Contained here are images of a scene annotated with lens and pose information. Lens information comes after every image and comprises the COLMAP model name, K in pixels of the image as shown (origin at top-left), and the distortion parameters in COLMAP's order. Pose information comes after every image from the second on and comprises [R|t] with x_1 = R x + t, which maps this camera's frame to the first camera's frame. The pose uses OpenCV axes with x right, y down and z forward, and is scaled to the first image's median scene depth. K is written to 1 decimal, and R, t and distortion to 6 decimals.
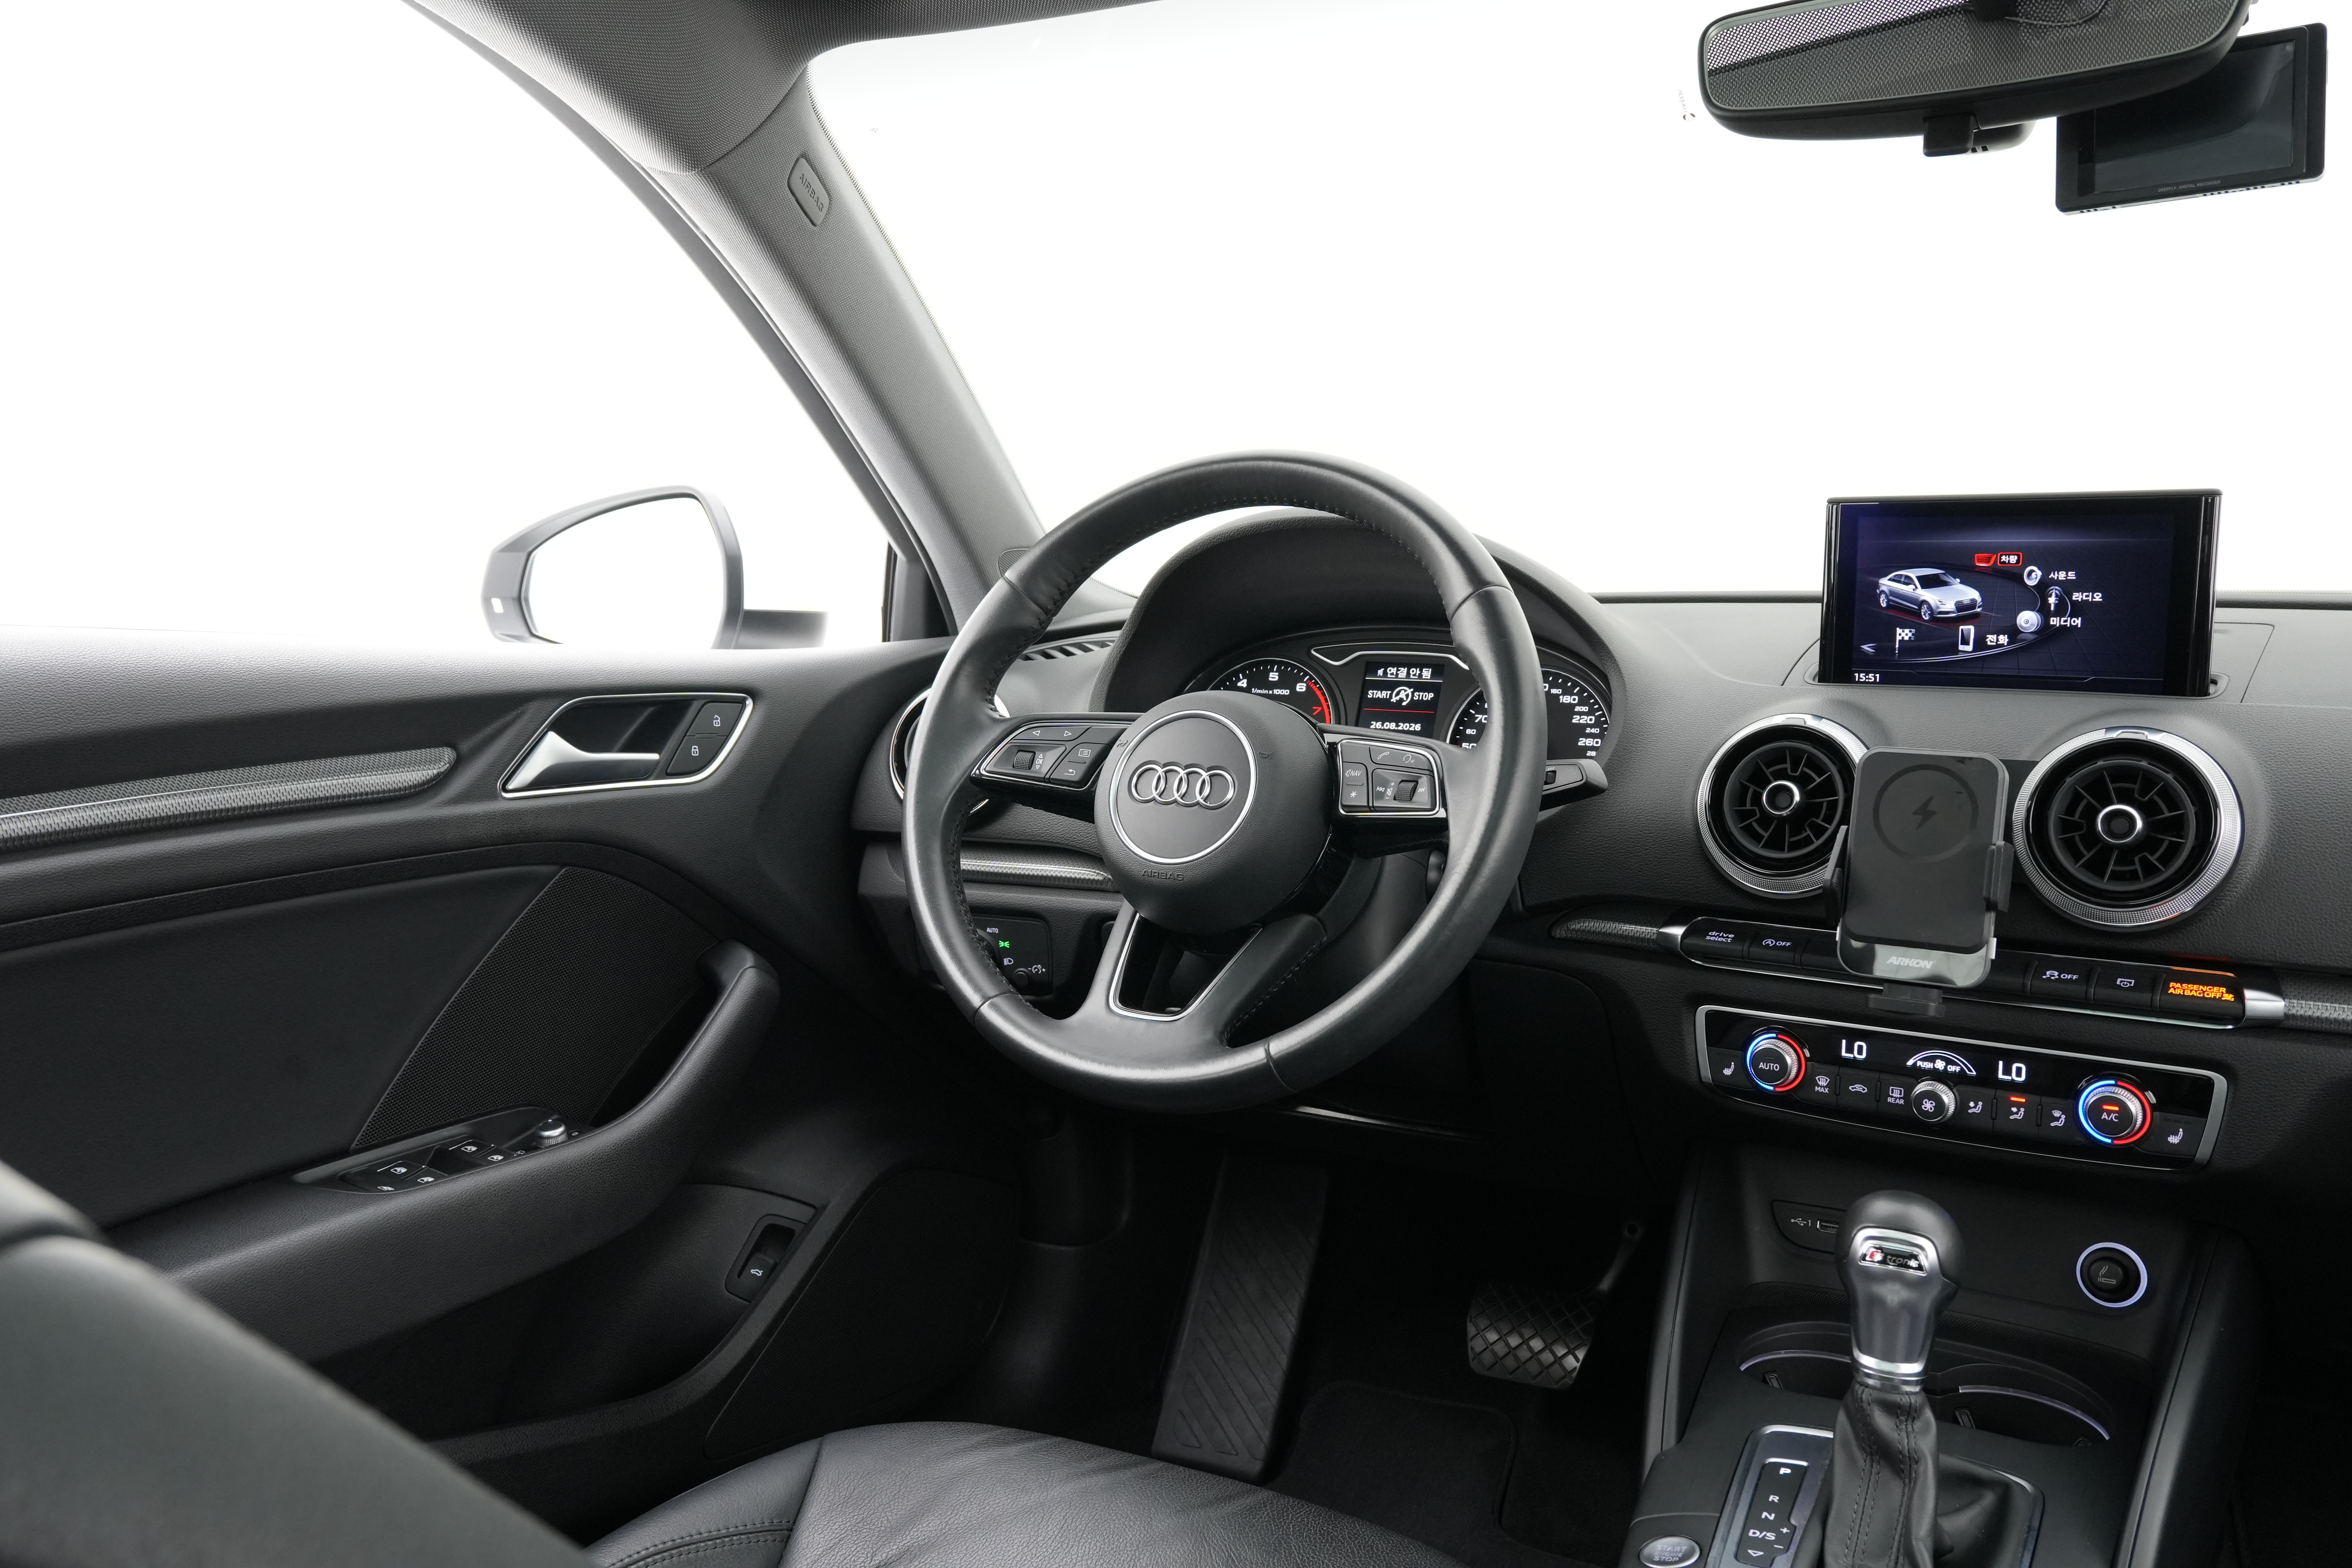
lens RADIAL K [[1823.6, 0, 1169.0], [0, 1823.6, 771.6], [0, 0, 1]] dist [-0.004391, 0.036435]
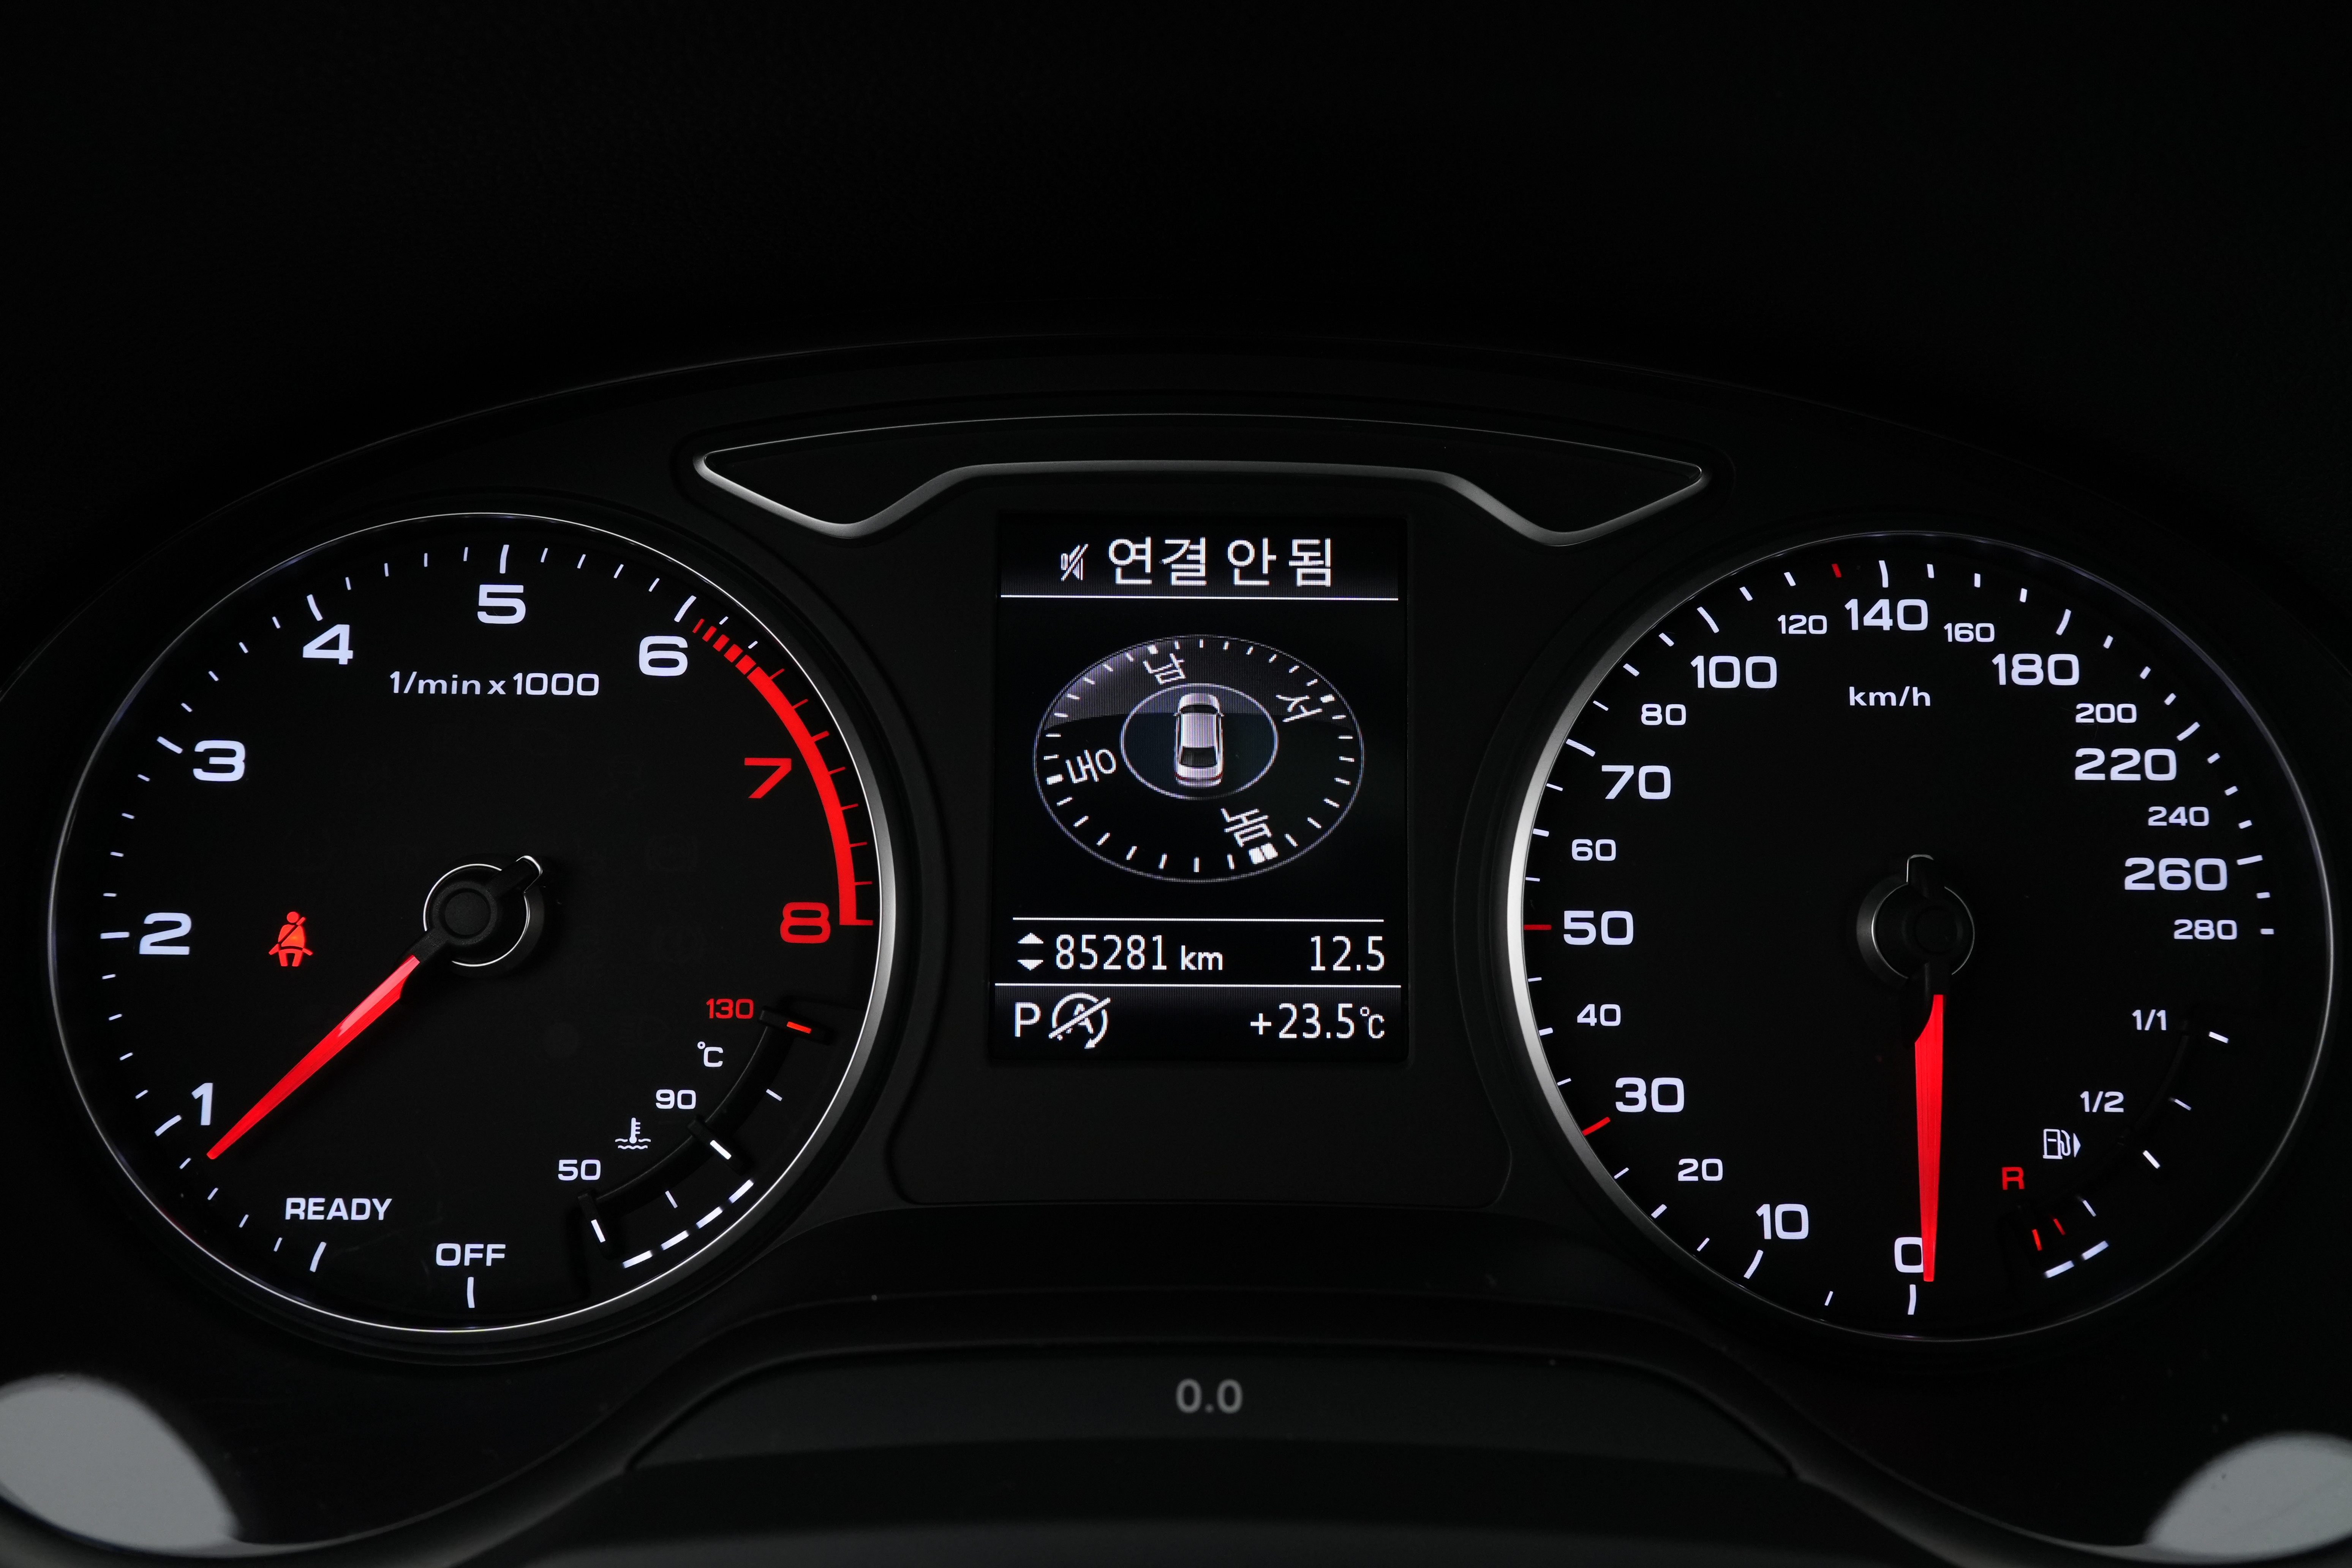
lens RADIAL K [[1823.6, 0, 1179.6], [0, 1823.6, 779.0], [0, 0, 1]] dist [-0.004391, 0.036435]
pose [[0.878026, -0.135900, 0.458913, 0.038326], [0.052230, 0.980321, 0.190377, -0.088737], [-0.475754, -0.143187, 0.867845, 1.047801]]
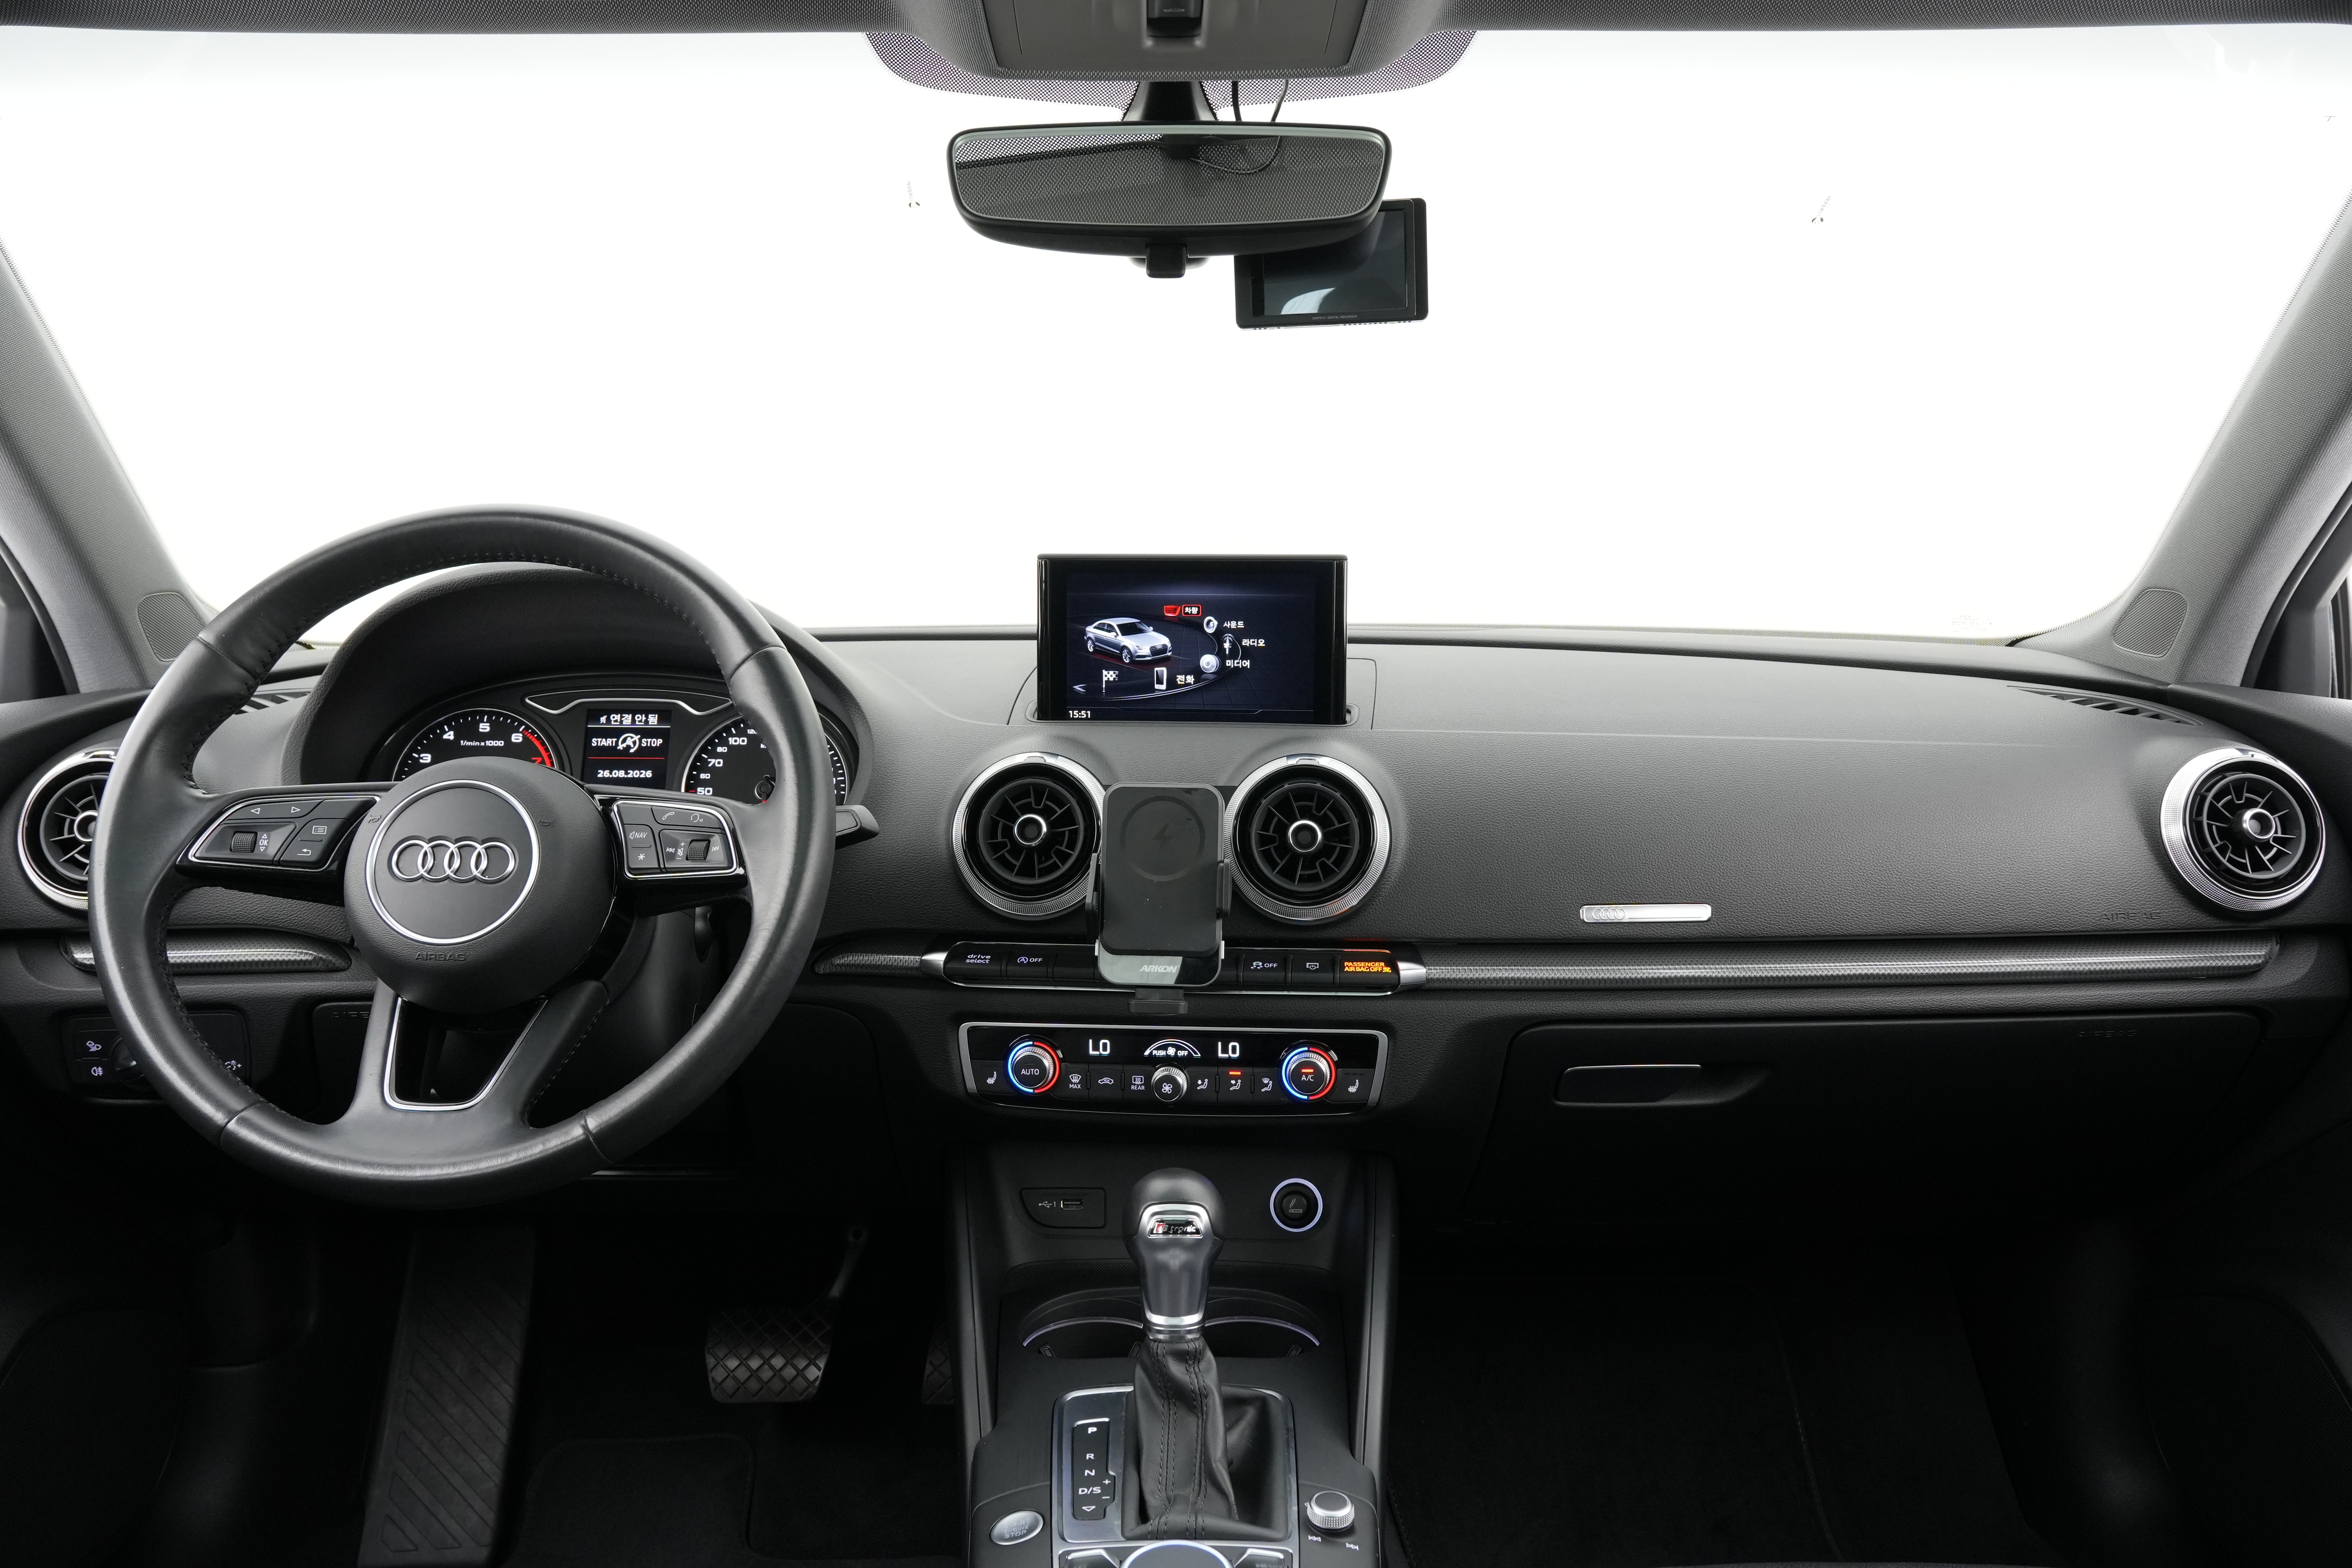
lens RADIAL K [[1823.6, 0, 1168.4], [0, 1823.6, 782.4], [0, 0, 1]] dist [-0.004391, 0.036435]
pose [[0.876167, -0.057492, 0.478567, -0.115629], [0.053804, 0.998322, 0.021427, -0.032449], [-0.478996, 0.006975, 0.877790, -0.013608]]
